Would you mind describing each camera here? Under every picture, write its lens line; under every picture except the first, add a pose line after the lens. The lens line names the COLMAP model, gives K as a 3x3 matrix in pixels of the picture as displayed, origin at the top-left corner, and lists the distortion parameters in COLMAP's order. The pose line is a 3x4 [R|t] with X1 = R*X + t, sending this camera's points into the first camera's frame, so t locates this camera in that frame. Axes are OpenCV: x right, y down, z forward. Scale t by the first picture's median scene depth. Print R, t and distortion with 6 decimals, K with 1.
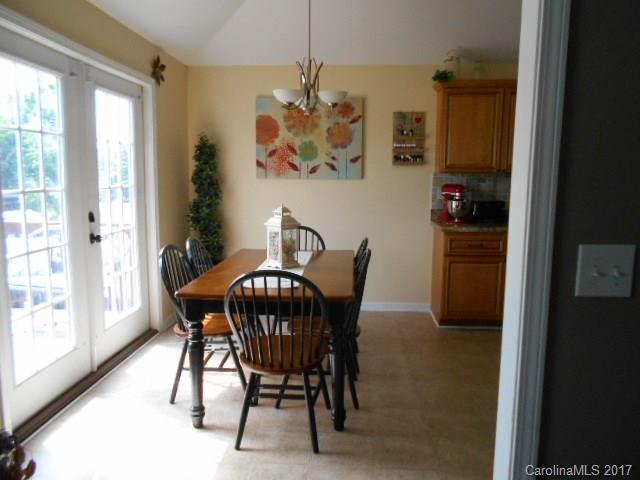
lens RADIAL K [[503.3, 0, 317.7], [0, 503.3, 240.5], [0, 0, 1]] dist [-0.010271, 0.009033]
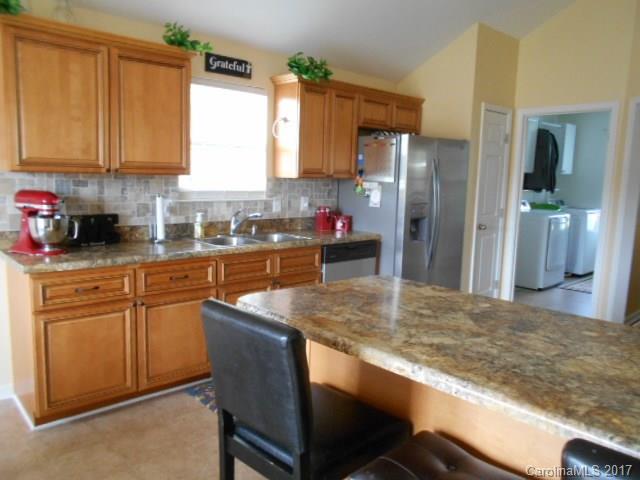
lens RADIAL K [[503.3, 0, 310.9], [0, 503.3, 242.9], [0, 0, 1]] dist [-0.010271, 0.009033]
pose [[0.700292, -0.085657, 0.708698, 0.065146], [0.072450, 0.996177, 0.048813, -0.055065], [-0.710170, 0.017162, 0.703821, 0.334724]]
